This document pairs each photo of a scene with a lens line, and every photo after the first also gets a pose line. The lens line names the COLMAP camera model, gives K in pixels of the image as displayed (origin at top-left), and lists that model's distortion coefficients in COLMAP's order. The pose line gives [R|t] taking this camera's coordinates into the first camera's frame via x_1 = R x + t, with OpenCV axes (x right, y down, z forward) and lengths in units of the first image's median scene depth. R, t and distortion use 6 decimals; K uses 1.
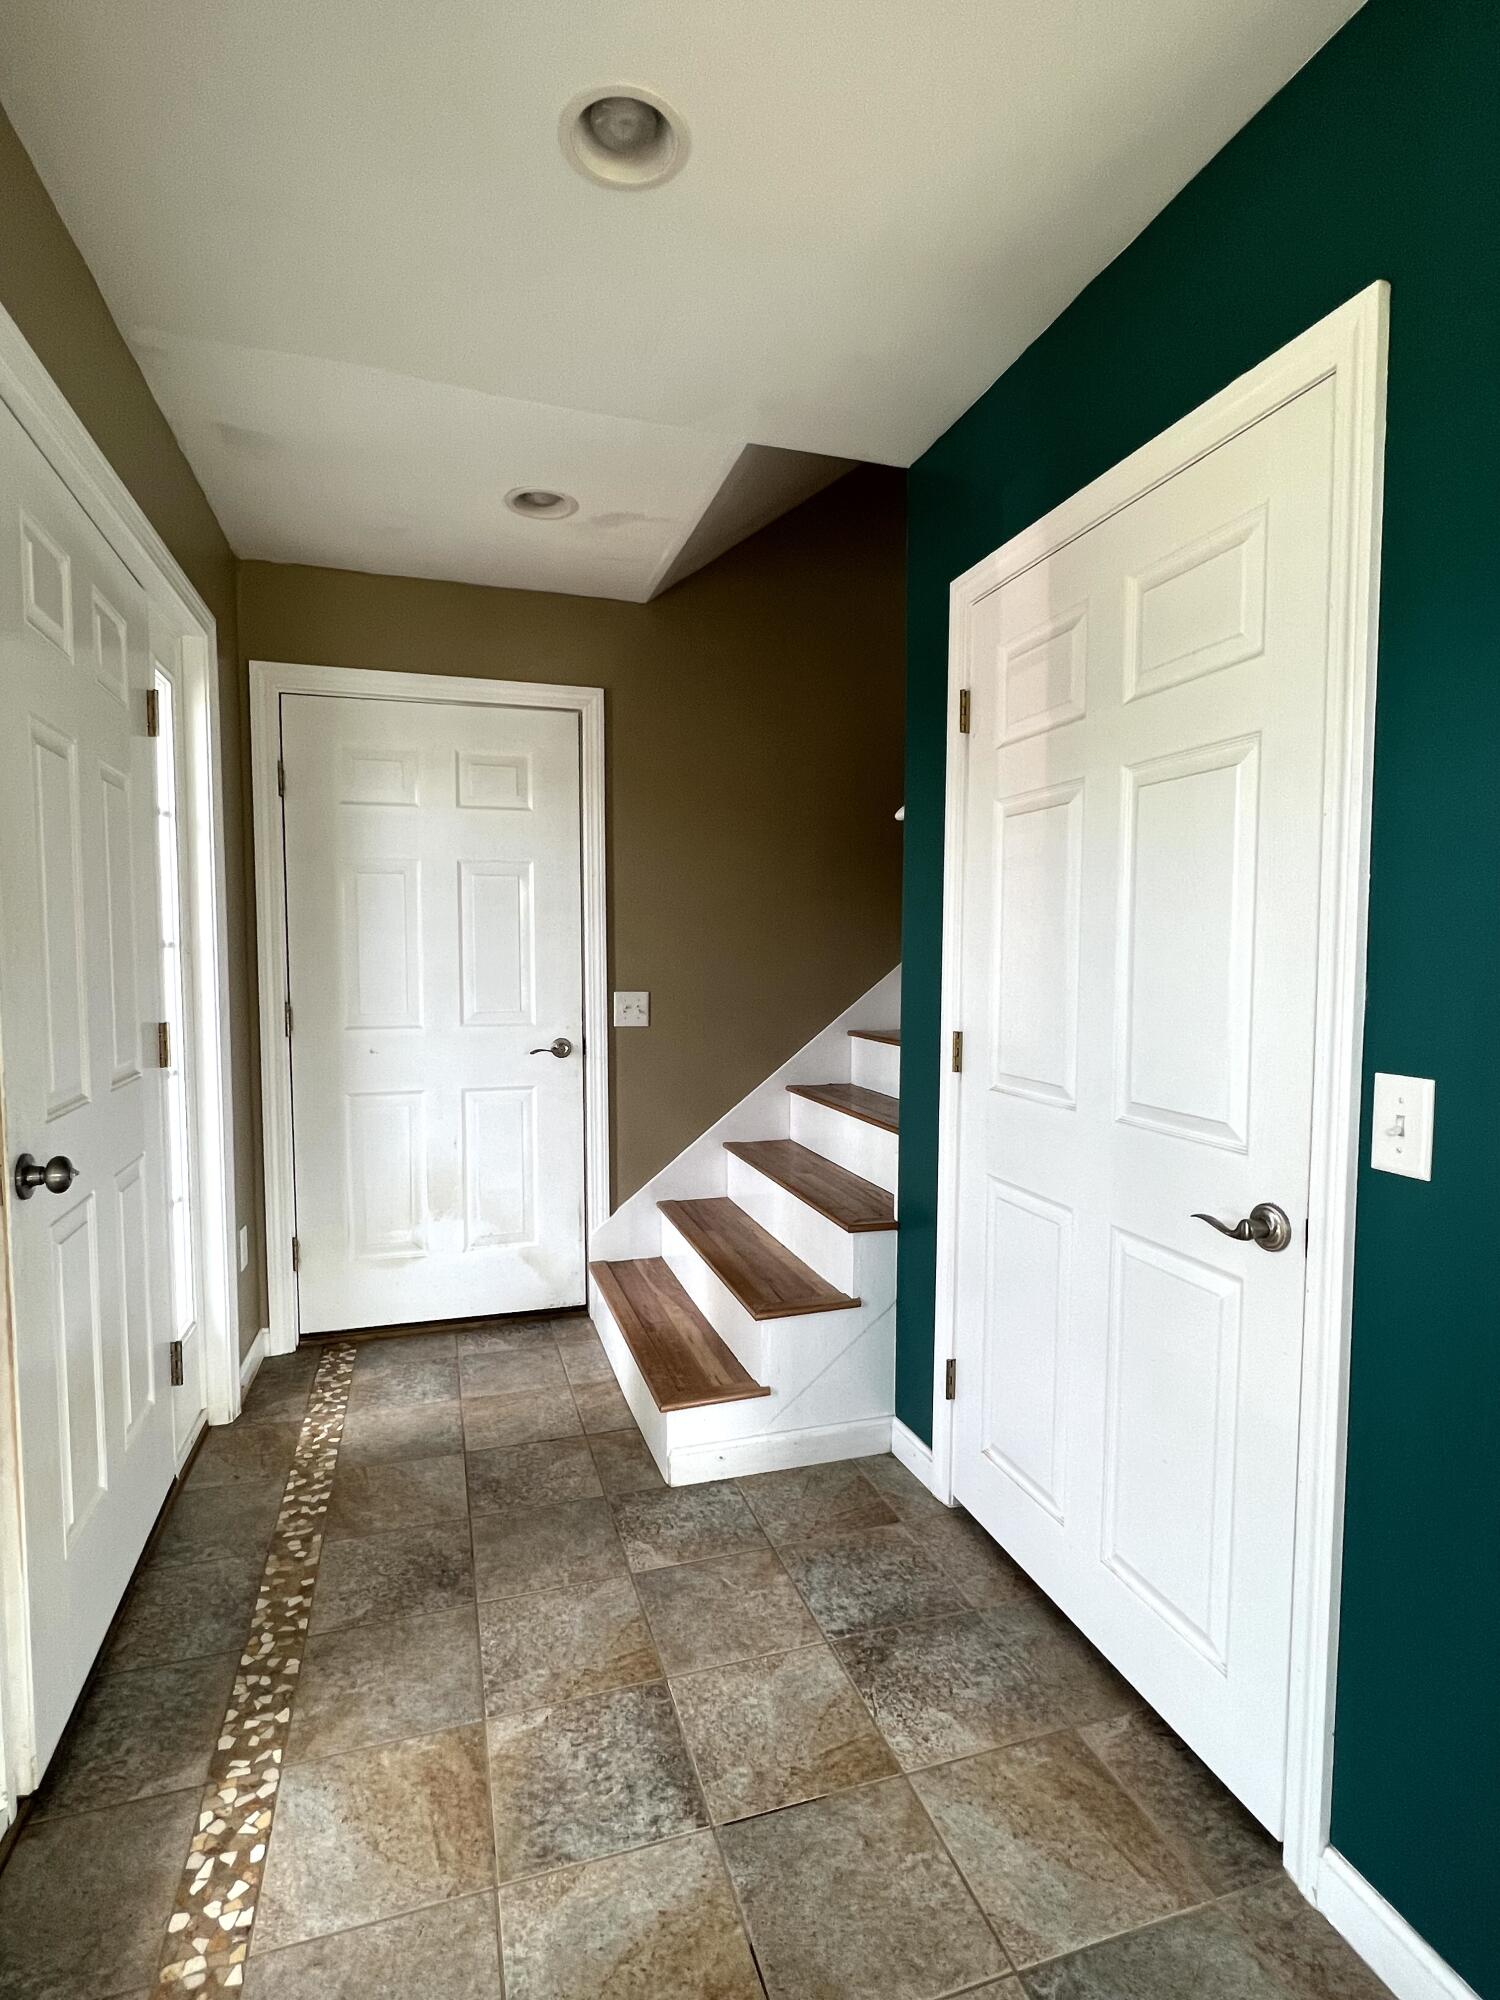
lens RADIAL K [[973.7, 0, 750.0], [0, 973.7, 1000.0], [0, 0, 1]] dist [0.000657, -0.000532]
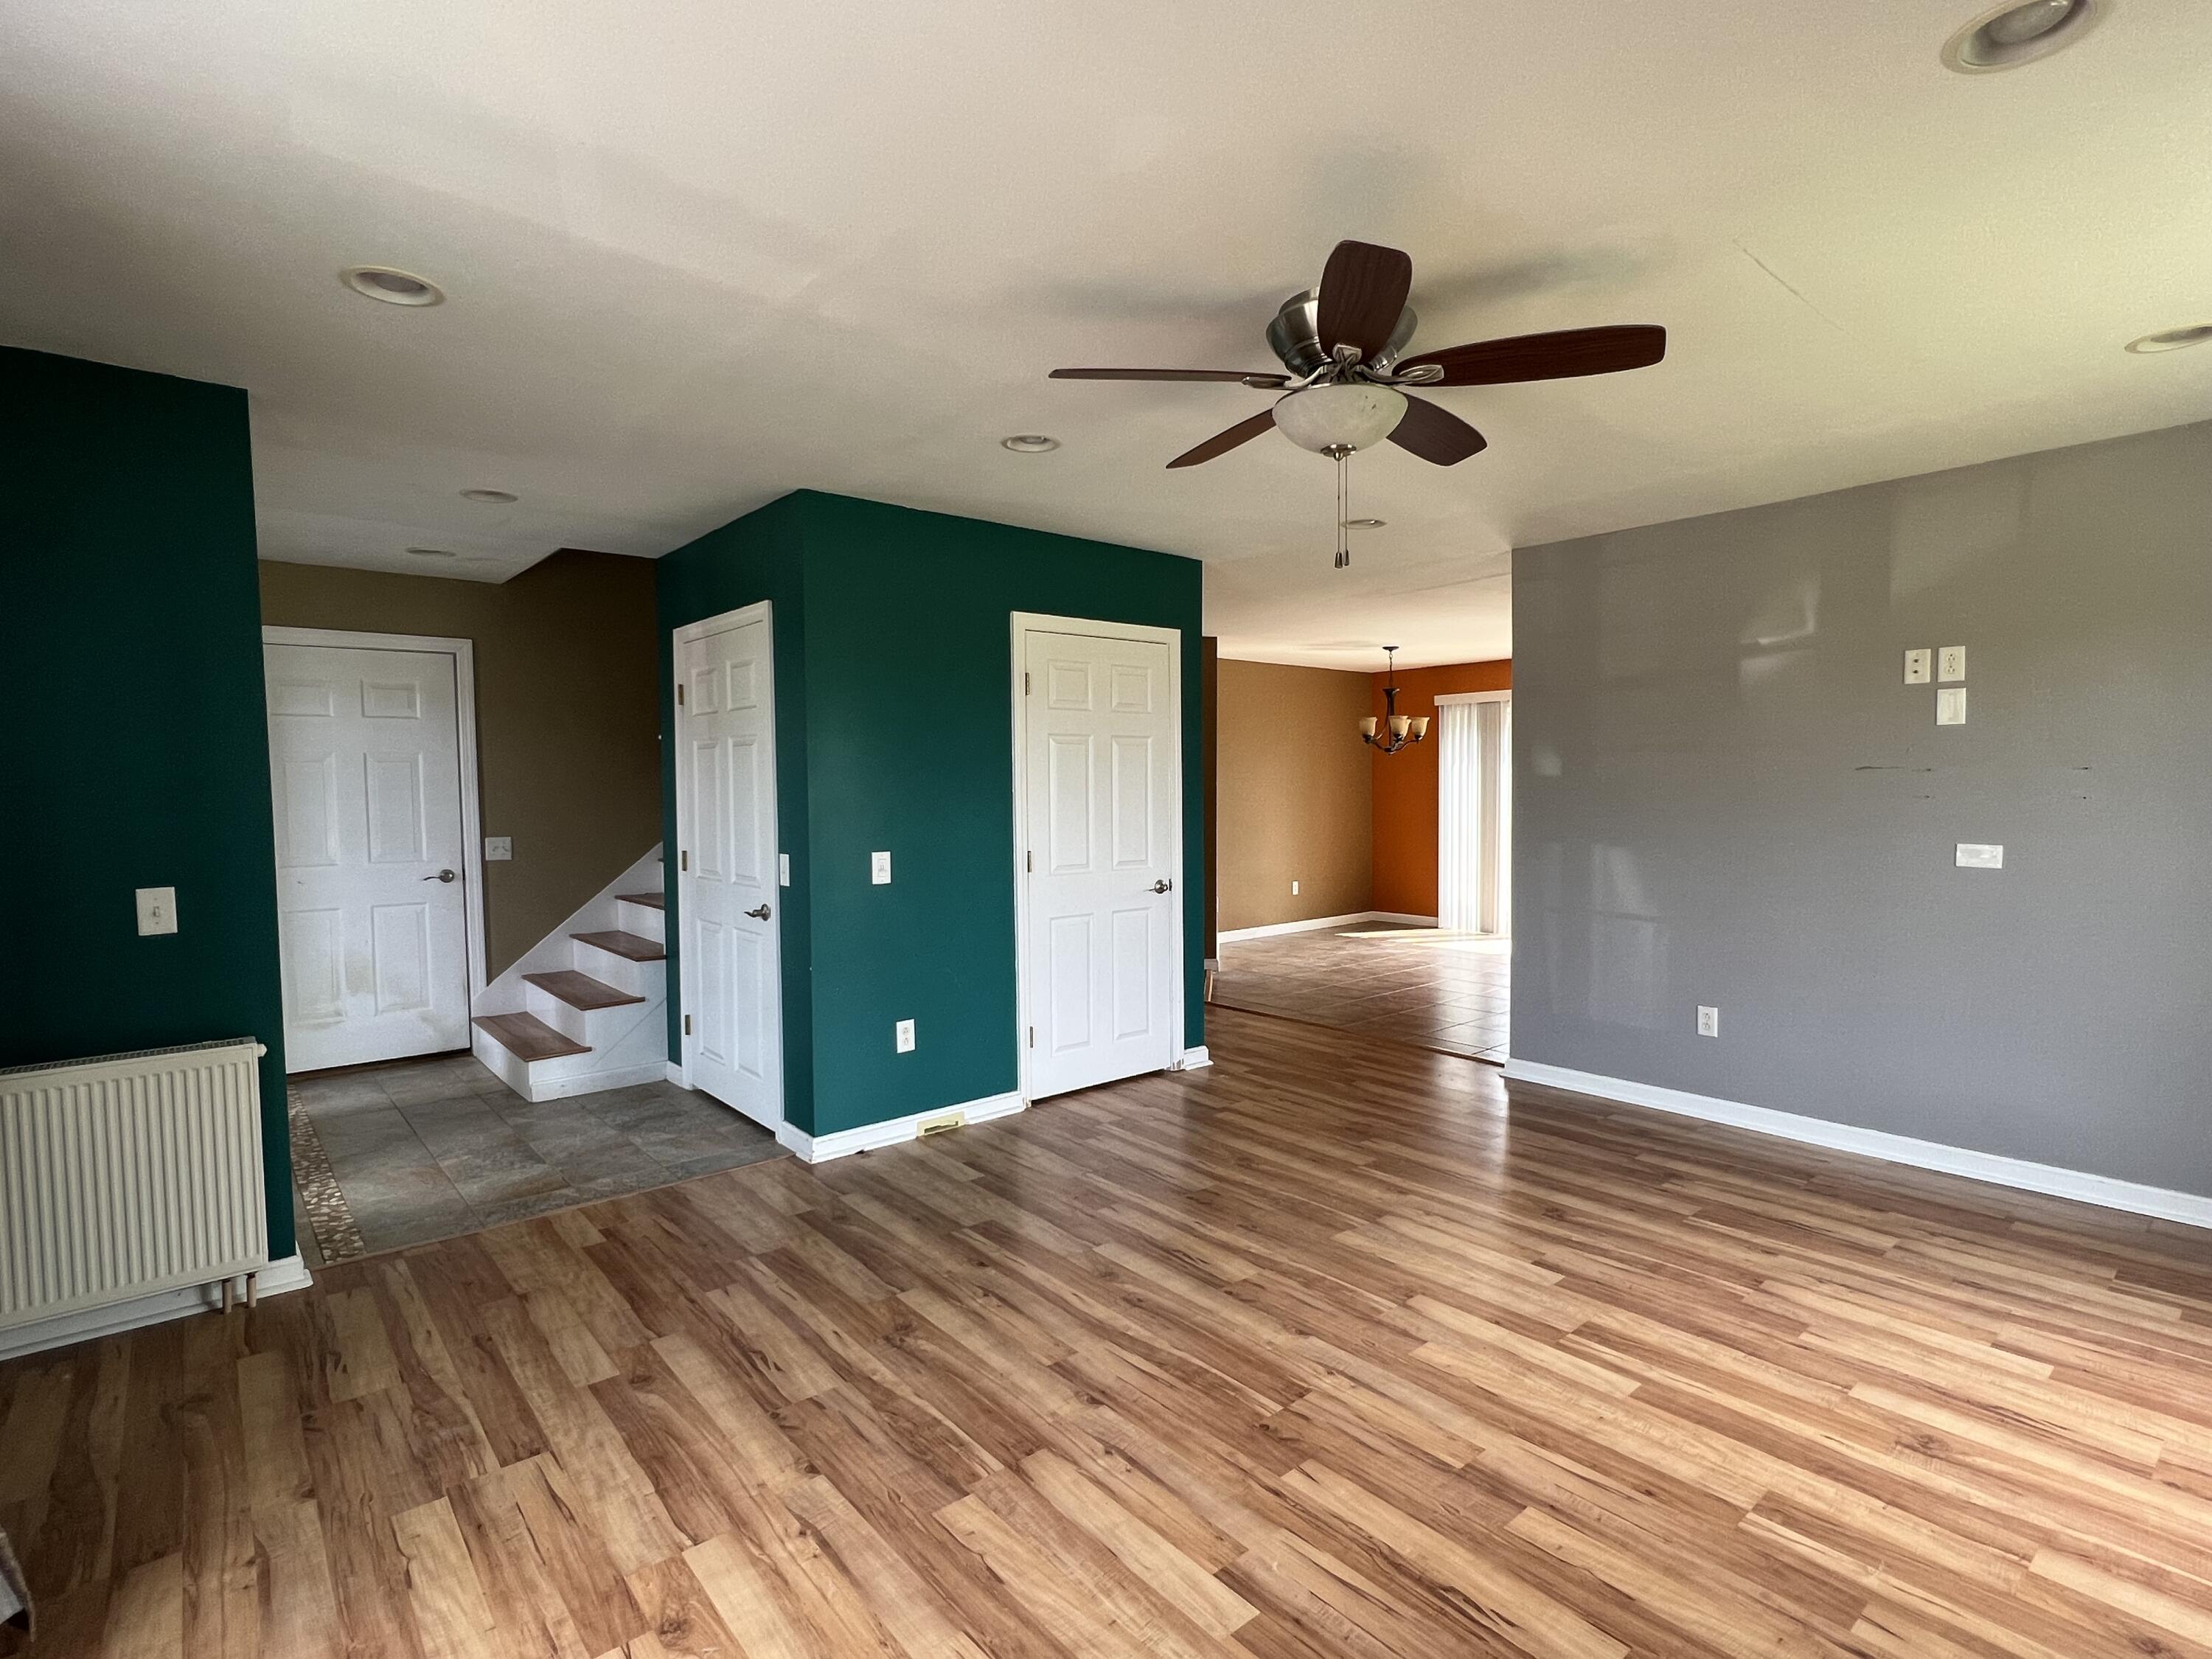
lens RADIAL K [[1077.0, 0, 1106.0], [0, 1077.0, 829.5], [0, 0, 1]] dist [0.000657, -0.000532]
pose [[0.921226, -0.027924, 0.388025, 0.116860], [0.031550, 0.999498, -0.002976, 0.016998], [-0.387747, 0.014983, 0.921644, -1.074565]]
